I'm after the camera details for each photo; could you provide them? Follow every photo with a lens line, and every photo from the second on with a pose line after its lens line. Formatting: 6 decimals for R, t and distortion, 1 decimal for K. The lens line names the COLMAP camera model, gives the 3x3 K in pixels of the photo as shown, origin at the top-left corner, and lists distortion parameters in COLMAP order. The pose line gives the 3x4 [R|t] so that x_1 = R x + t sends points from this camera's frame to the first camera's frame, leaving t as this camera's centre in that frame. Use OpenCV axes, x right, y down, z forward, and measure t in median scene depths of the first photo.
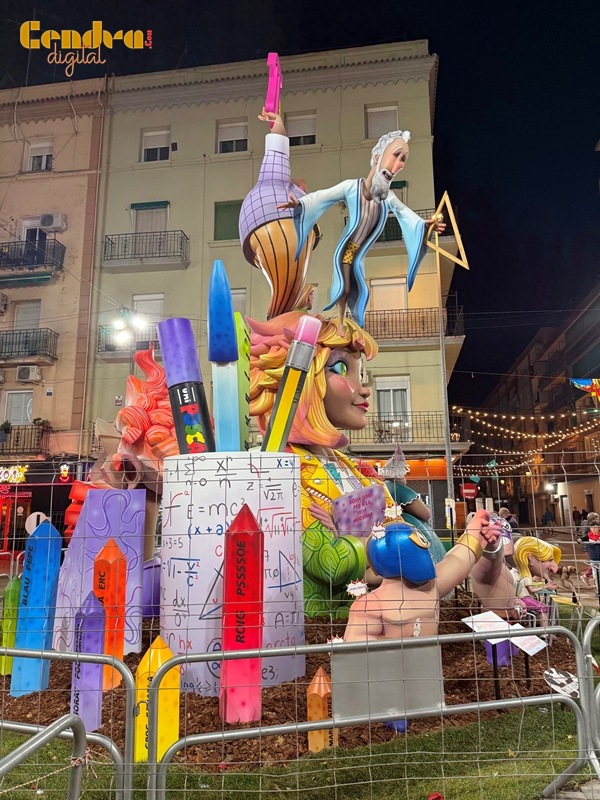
lens RADIAL K [[561.9, 0, 306.1], [0, 561.9, 403.7], [0, 0, 1]] dist [0.077216, -0.097640]
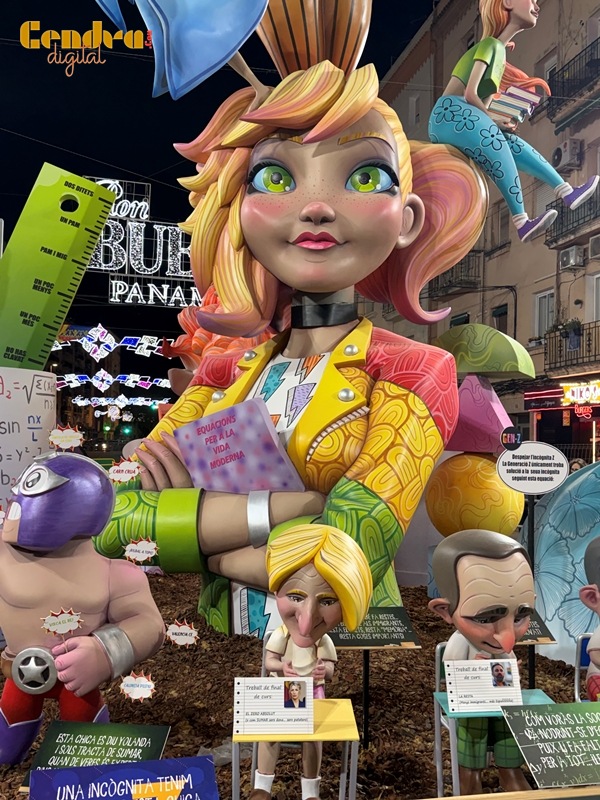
lens RADIAL K [[812.0, 0, 303.8], [0, 812.0, 409.3], [0, 0, 1]] dist [0.064757, 0.000000]
pose [[0.347226, -0.019769, -0.937573, 0.779752], [0.154546, 0.987314, 0.036418, 0.125970], [0.924959, -0.157544, 0.345877, 0.741001]]
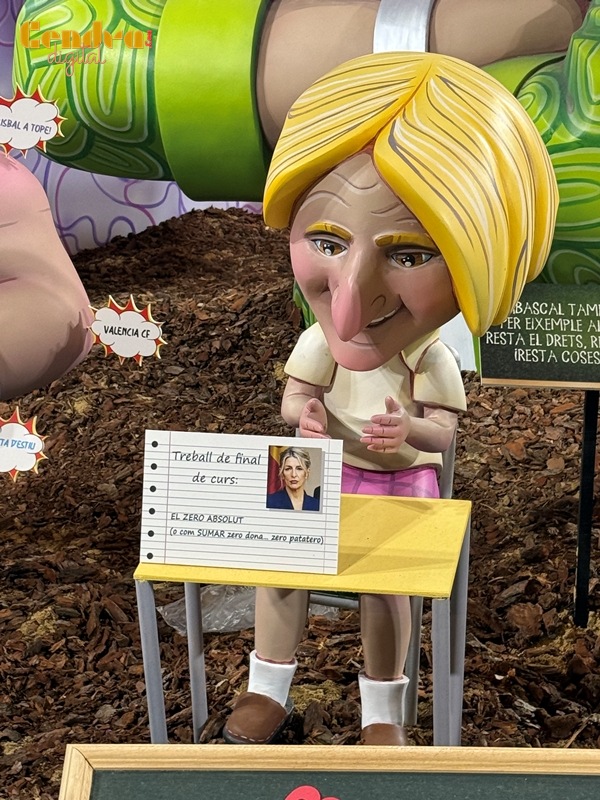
lens RADIAL K [[1921.4, 0, 305.6], [0, 1921.4, 383.5], [0, 0, 1]] dist [0.279955, 0.000000]
pose [[0.113345, 0.243615, -0.963226, 0.749467], [0.176870, 0.949041, 0.260840, 0.165146], [0.977686, -0.199930, 0.064481, 0.836299]]
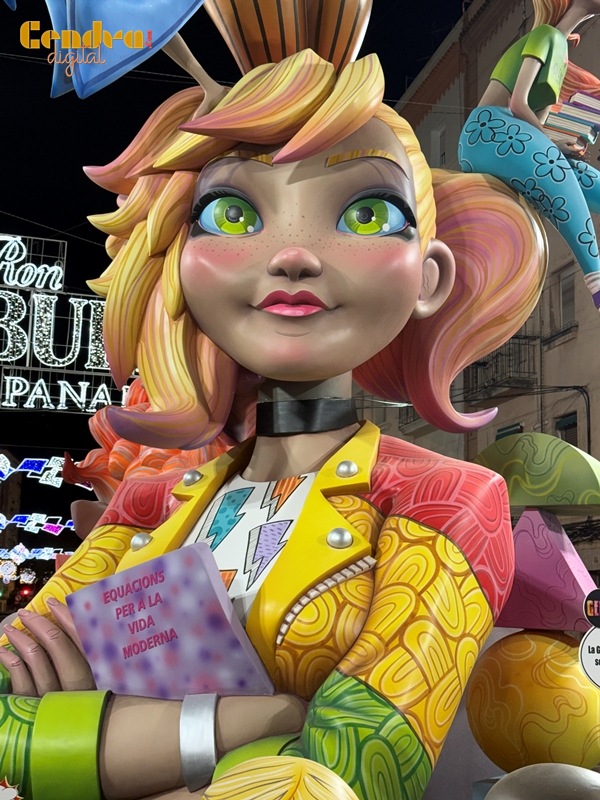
lens RADIAL K [[1161.8, 0, 311.2], [0, 1161.8, 398.1], [0, 0, 1]] dist [0.113480, 0.000000]
pose [[0.366312, -0.151473, -0.918080, 0.732599], [0.154805, 0.982831, -0.100390, 0.130965], [0.917524, -0.105349, 0.383472, 0.766414]]
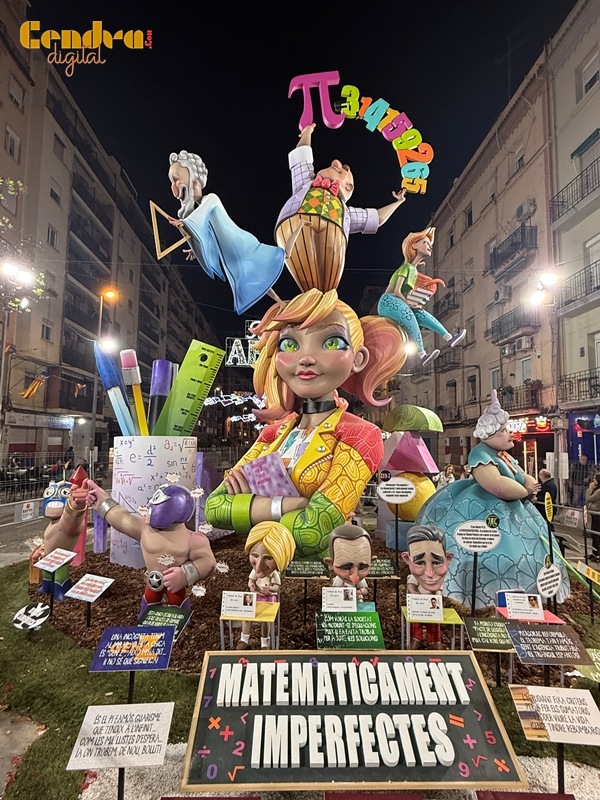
lens RADIAL K [[444.1, 0, 299.3], [0, 444.1, 404.7], [0, 0, 1]] dist [-0.002892, 0.006864]
pose [[0.167727, -0.075644, -0.982927, 0.911122], [0.171021, 0.984167, -0.046556, 0.096667], [0.970886, -0.160292, 0.178008, 0.856814]]
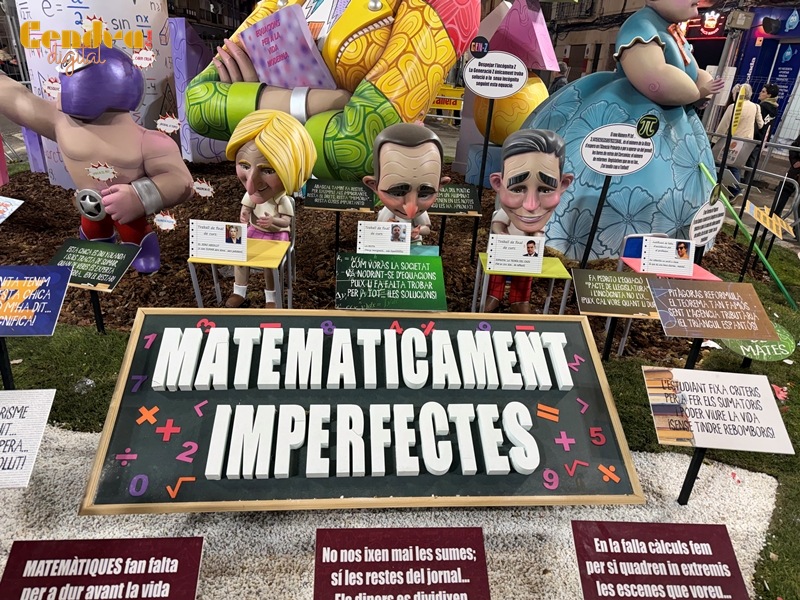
lens RADIAL K [[561.9, 0, 399.2], [0, 561.9, 299.3], [0, 0, 1]] dist [0.077216, -0.097640]
pose [[0.226907, 0.403236, -0.886518, 0.782187], [0.118874, 0.891988, 0.436150, 0.163194], [0.966634, -0.204349, 0.154465, 0.895102]]
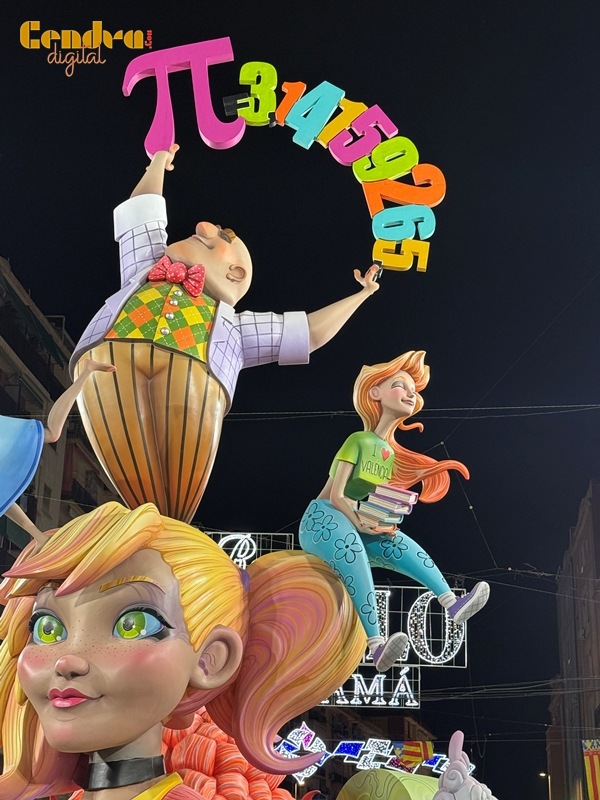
lens RADIAL K [[1340.7, 0, 299.3], [0, 1340.7, 418.4], [0, 0, 1]] dist [0.148570, 0.000000]
pose [[0.025941, -0.324520, -0.945523, 1.250681], [0.159986, 0.934998, -0.316518, 0.176451], [0.986778, -0.143059, 0.076174, 1.163188]]
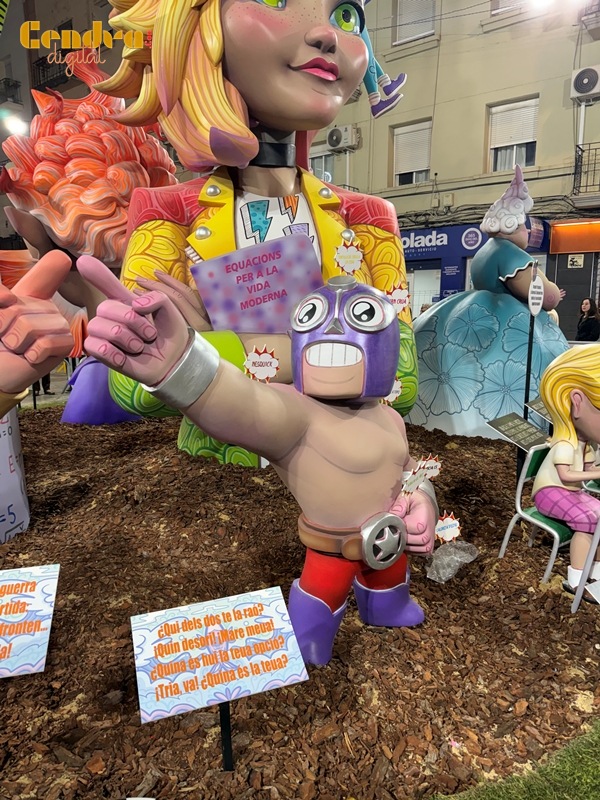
lens RADIAL K [[561.9, 0, 310.3], [0, 561.9, 401.3], [0, 0, 1]] dist [0.077216, -0.097640]
pose [[0.862941, 0.090643, -0.497109, 0.372732], [0.092041, 0.939125, 0.331017, 0.111613], [0.496852, -0.331402, 0.802067, 0.522792]]
